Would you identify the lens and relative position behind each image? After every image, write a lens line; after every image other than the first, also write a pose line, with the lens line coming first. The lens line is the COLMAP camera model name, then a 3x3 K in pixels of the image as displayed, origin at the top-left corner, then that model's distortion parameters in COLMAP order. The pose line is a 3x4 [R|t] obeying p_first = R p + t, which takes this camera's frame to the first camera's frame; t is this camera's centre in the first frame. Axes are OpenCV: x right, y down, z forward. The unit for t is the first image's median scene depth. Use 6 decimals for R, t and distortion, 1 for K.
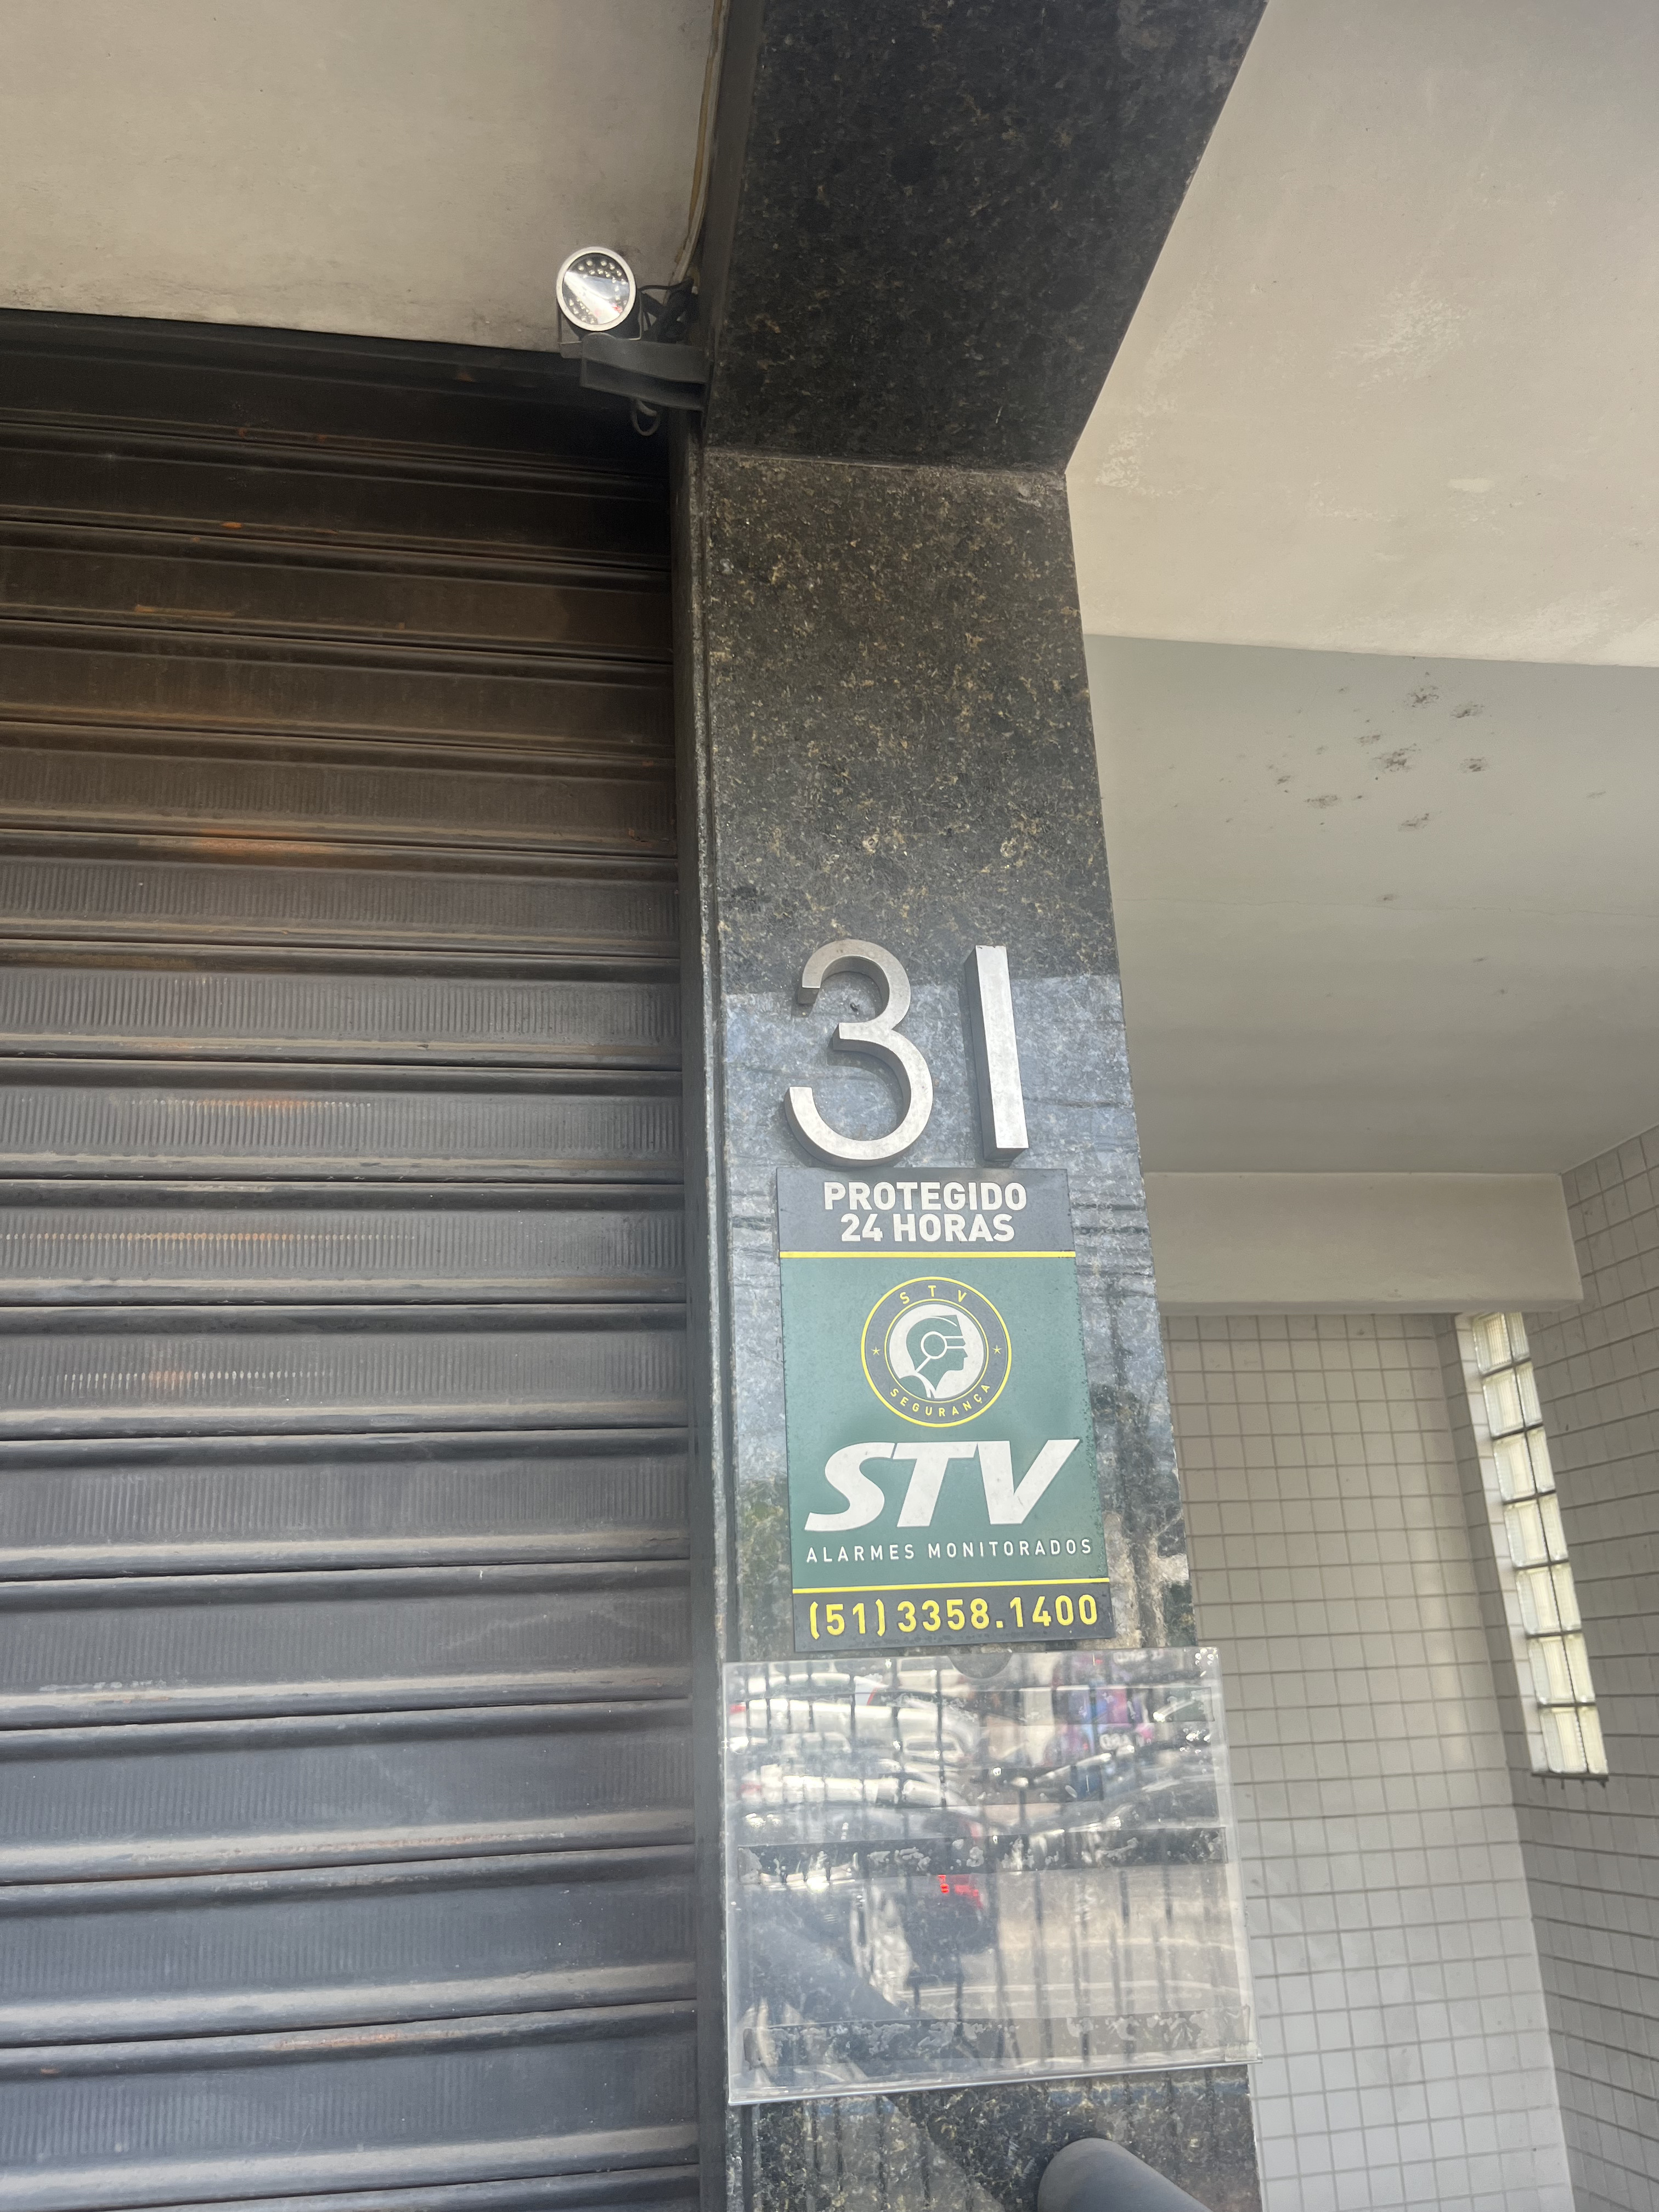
lens RADIAL K [[1688.6, 0, 826.7], [0, 1688.6, 1105.8], [0, 0, 1]] dist [0.016423, 0.001571]
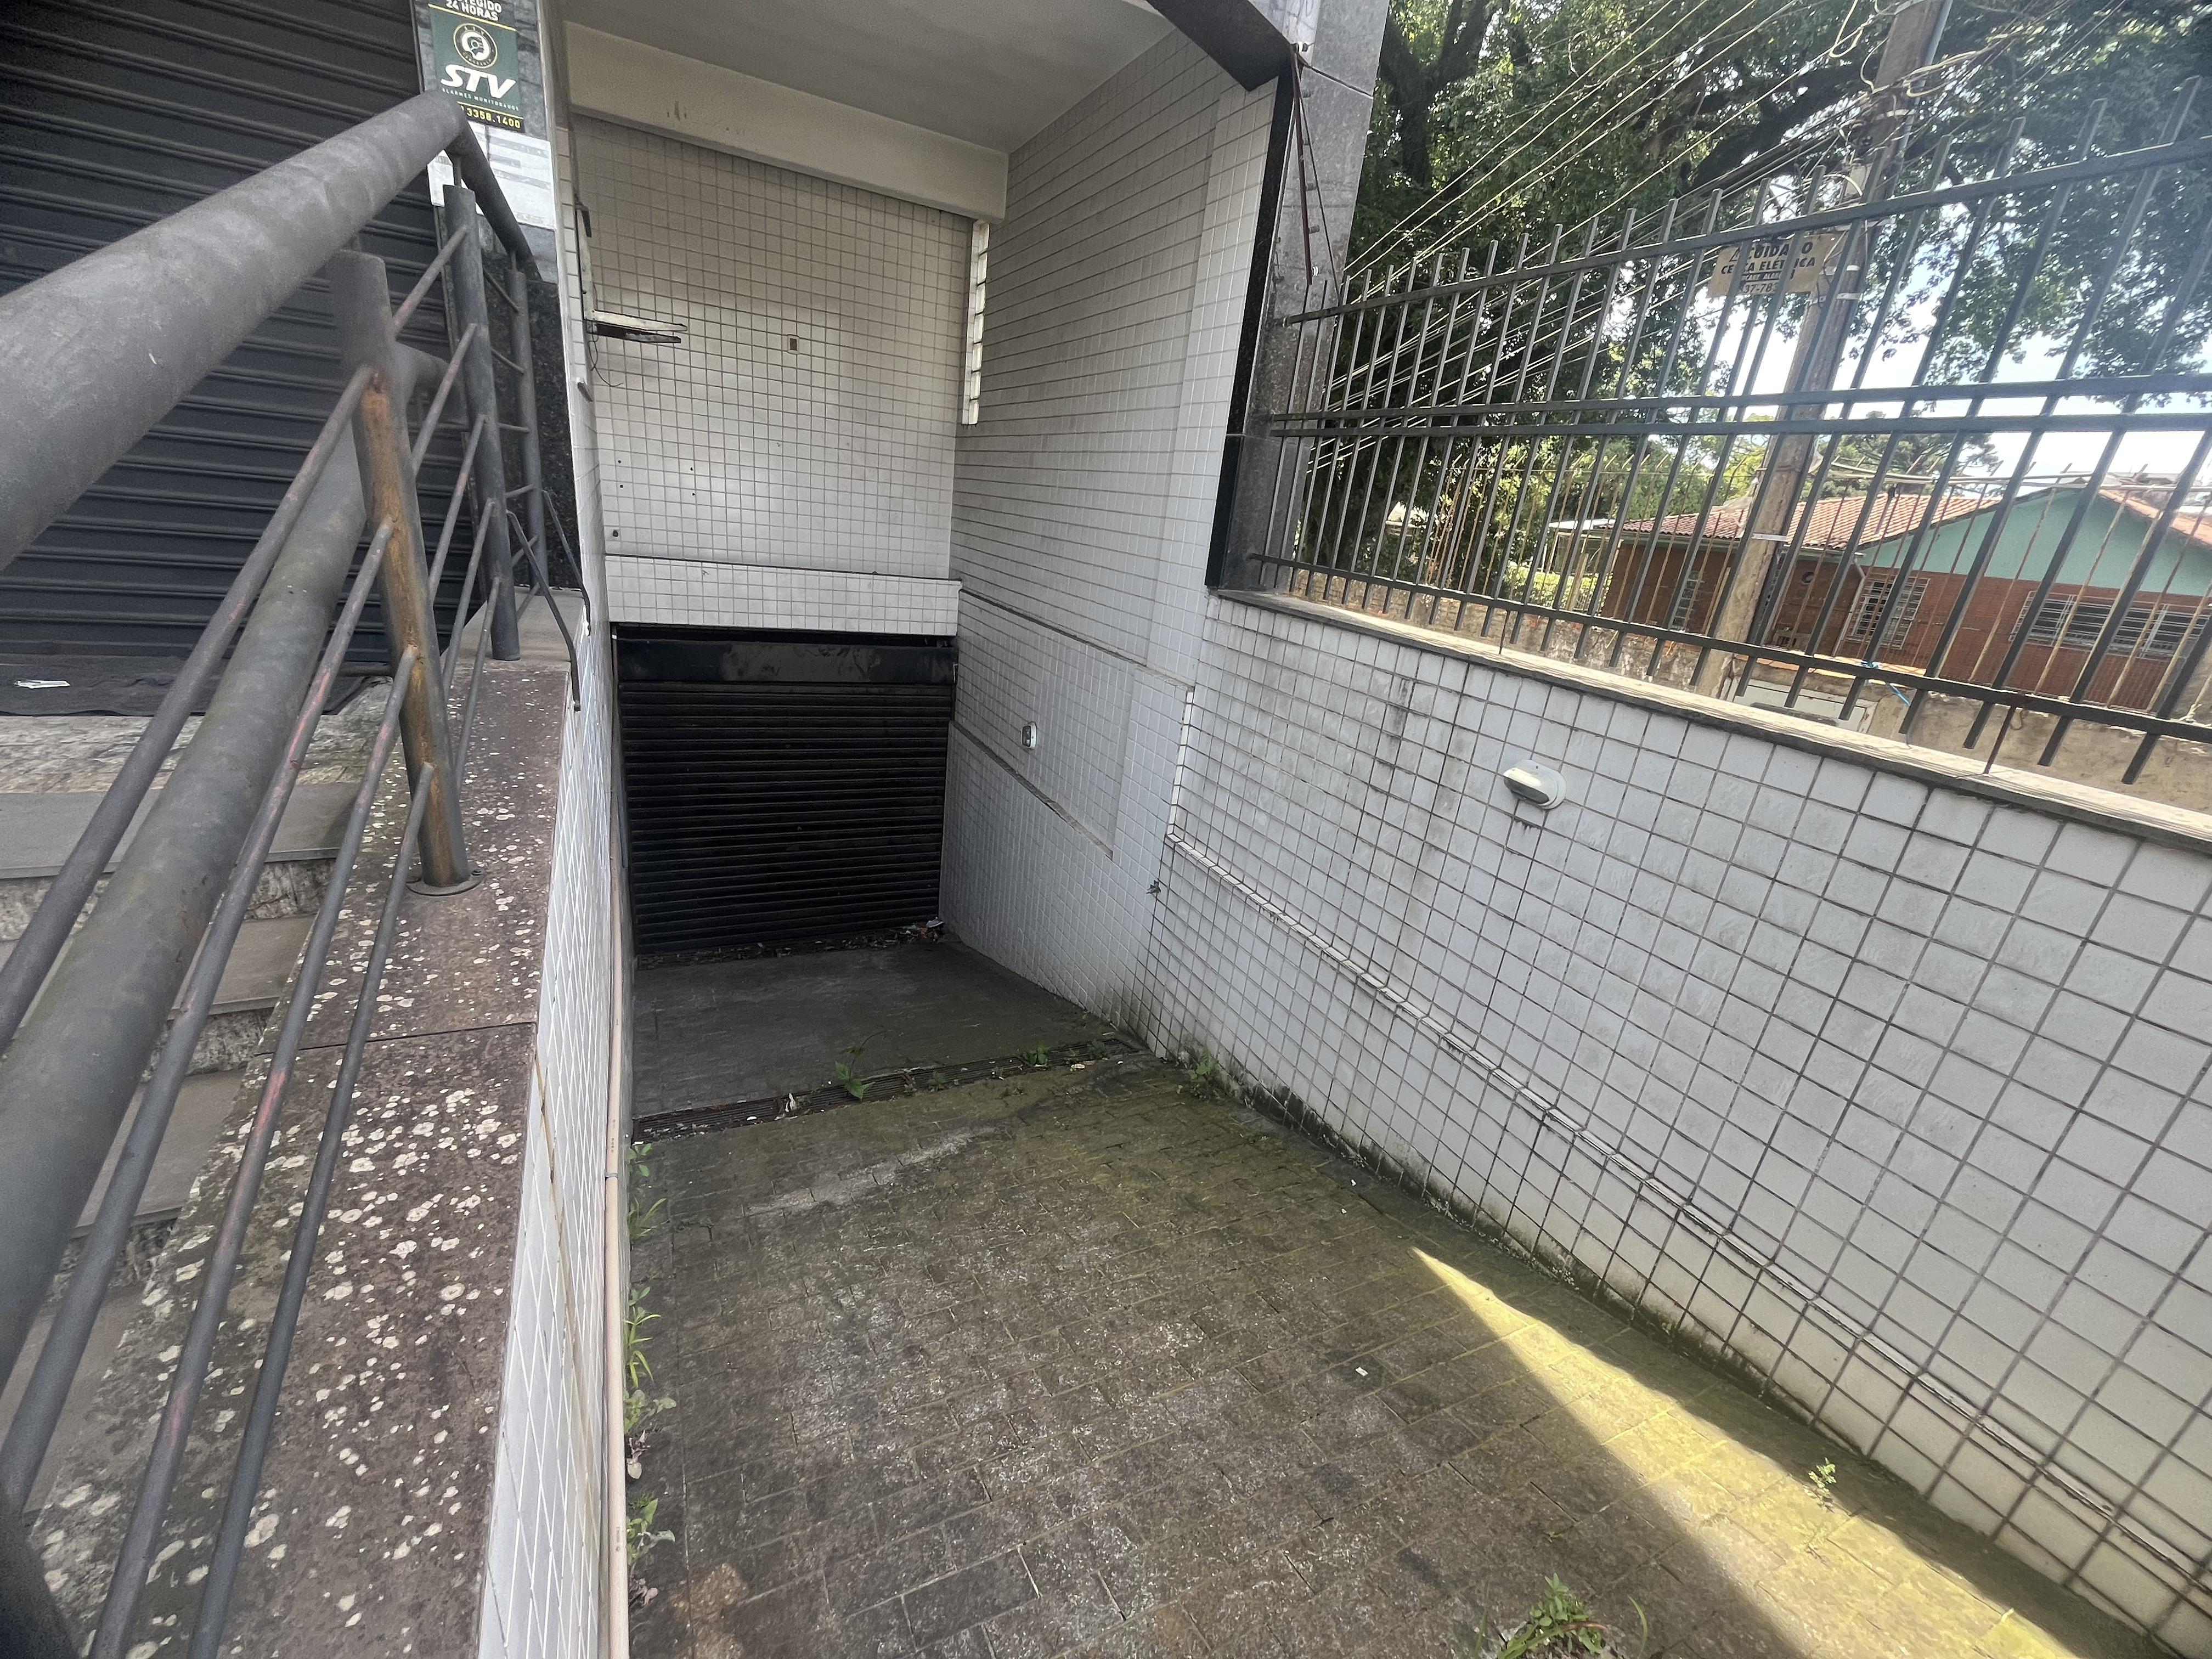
lens RADIAL K [[896.1, 0, 1099.8], [0, 896.1, 832.6], [0, 0, 1]] dist [-0.003947, -0.000035]
pose [[0.947980, 0.041795, 0.315574, 0.943336], [-0.233381, 0.765439, 0.599697, -0.055964], [-0.216488, -0.642150, 0.735375, -2.326764]]
